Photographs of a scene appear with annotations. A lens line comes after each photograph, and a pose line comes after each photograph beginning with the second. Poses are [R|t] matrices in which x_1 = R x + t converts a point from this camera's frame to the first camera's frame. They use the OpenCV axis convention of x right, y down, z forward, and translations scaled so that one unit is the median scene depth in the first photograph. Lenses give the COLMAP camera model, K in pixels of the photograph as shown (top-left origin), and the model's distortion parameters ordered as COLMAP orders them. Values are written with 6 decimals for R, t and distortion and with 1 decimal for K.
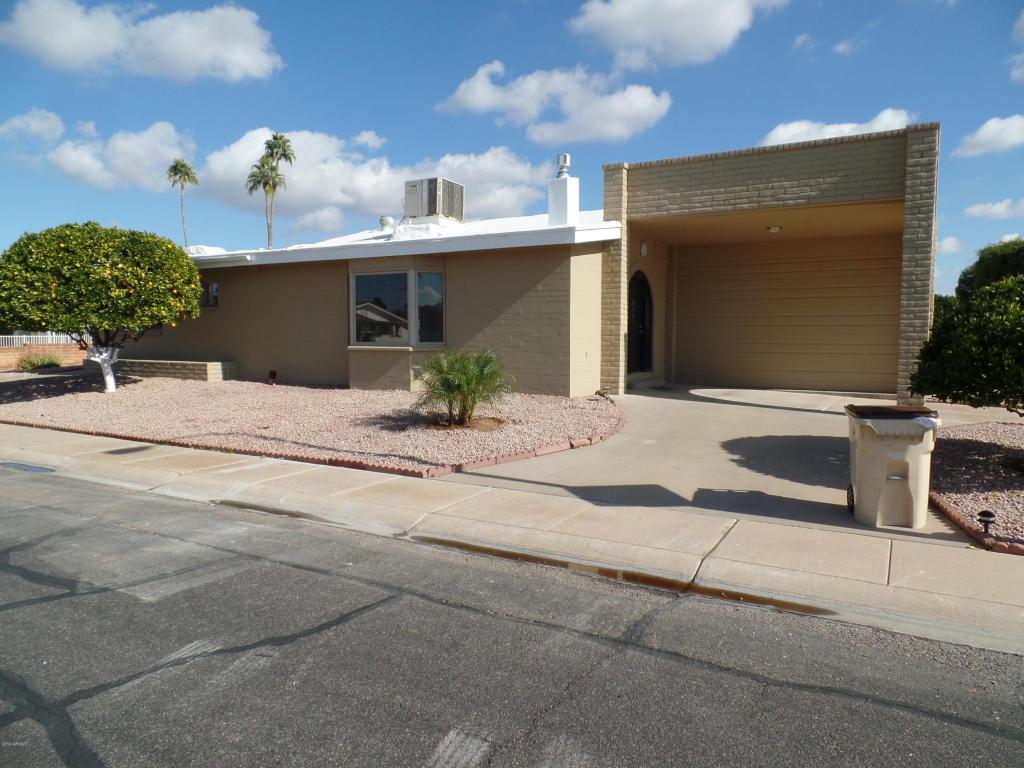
lens RADIAL K [[703.1, 0, 512.0], [0, 703.1, 384.0], [0, 0, 1]] dist [0.011874, -0.001848]
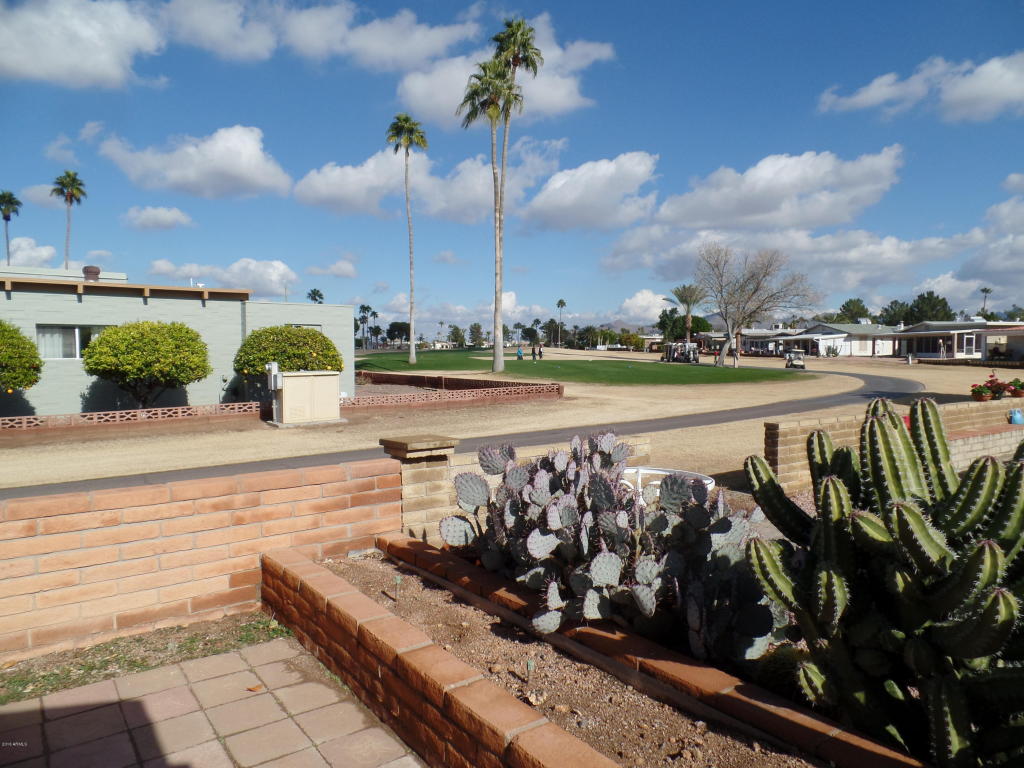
lens RADIAL K [[703.1, 0, 512.0], [0, 703.1, 384.0], [0, 0, 1]] dist [0.011874, -0.001848]
pose [[0.916827, 0.013756, -0.399048, -0.458566], [-0.020352, 0.999717, -0.012297, -0.214495], [0.398766, 0.019396, 0.916848, 2.264735]]
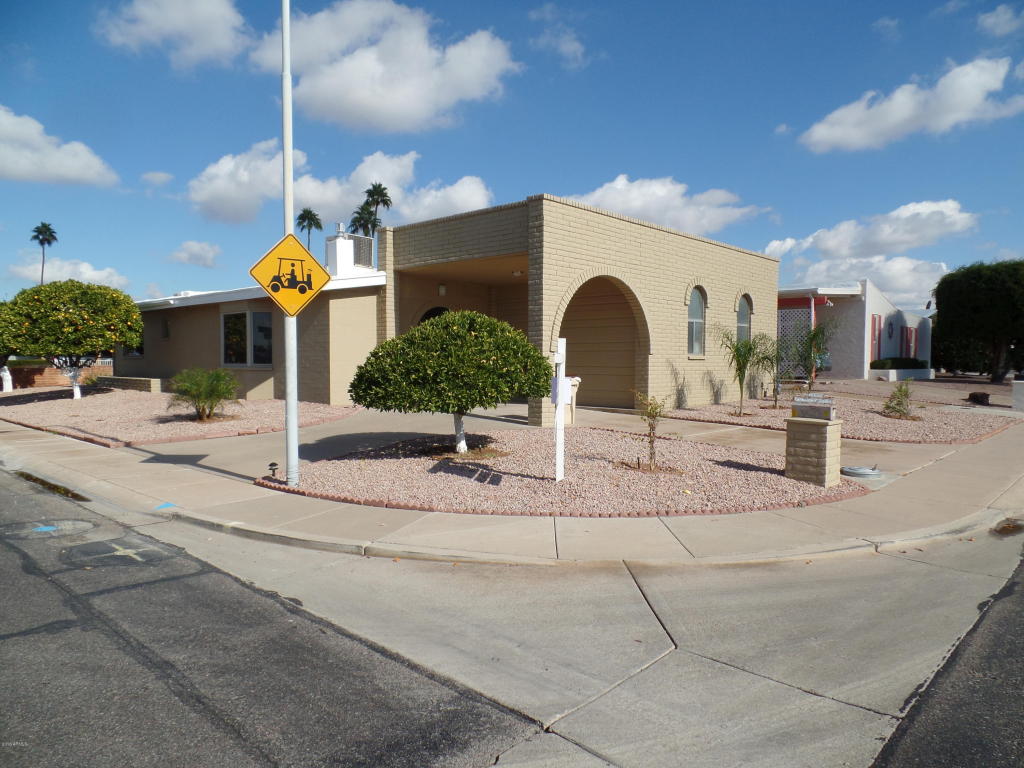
lens RADIAL K [[703.1, 0, 512.0], [0, 703.1, 384.0], [0, 0, 1]] dist [0.011874, -0.001848]
pose [[0.975120, 0.008489, -0.221515, 0.645248], [-0.016761, 0.999230, -0.035488, 0.018609], [0.221043, 0.038318, 0.974511, -0.199545]]
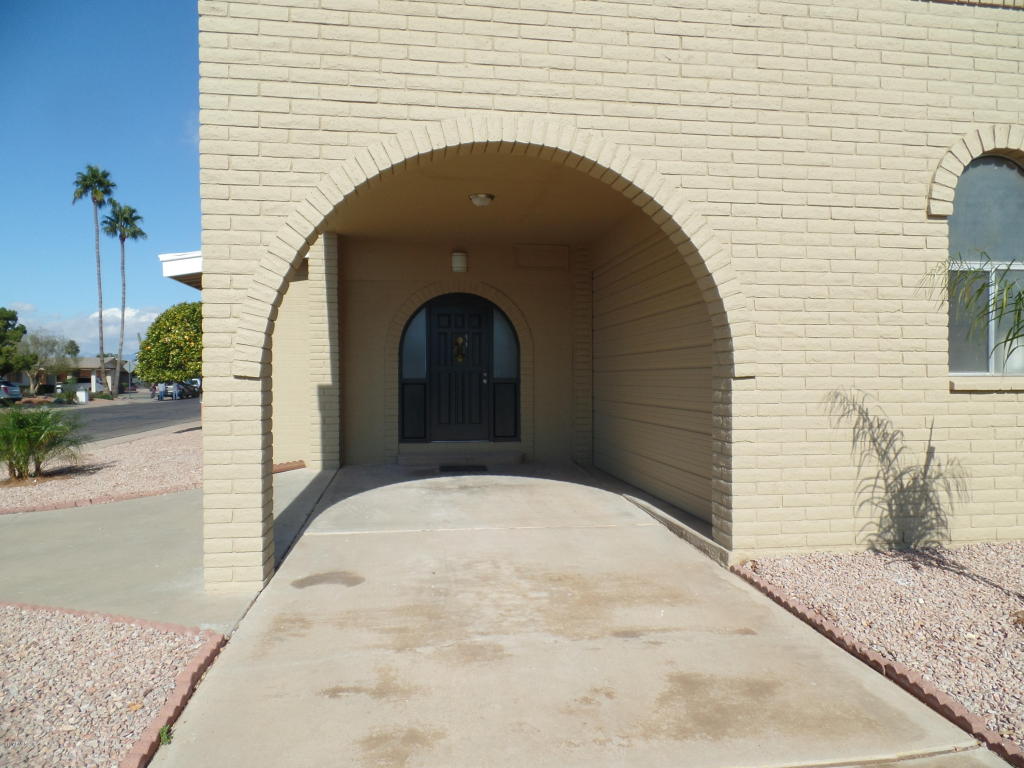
lens RADIAL K [[703.1, 0, 512.0], [0, 703.1, 384.0], [0, 0, 1]] dist [0.011874, -0.001848]
pose [[0.623248, 0.002462, -0.782020, 0.834133], [-0.050673, 0.998021, -0.037243, -0.054377], [0.780381, 0.062839, 0.622139, 0.684309]]
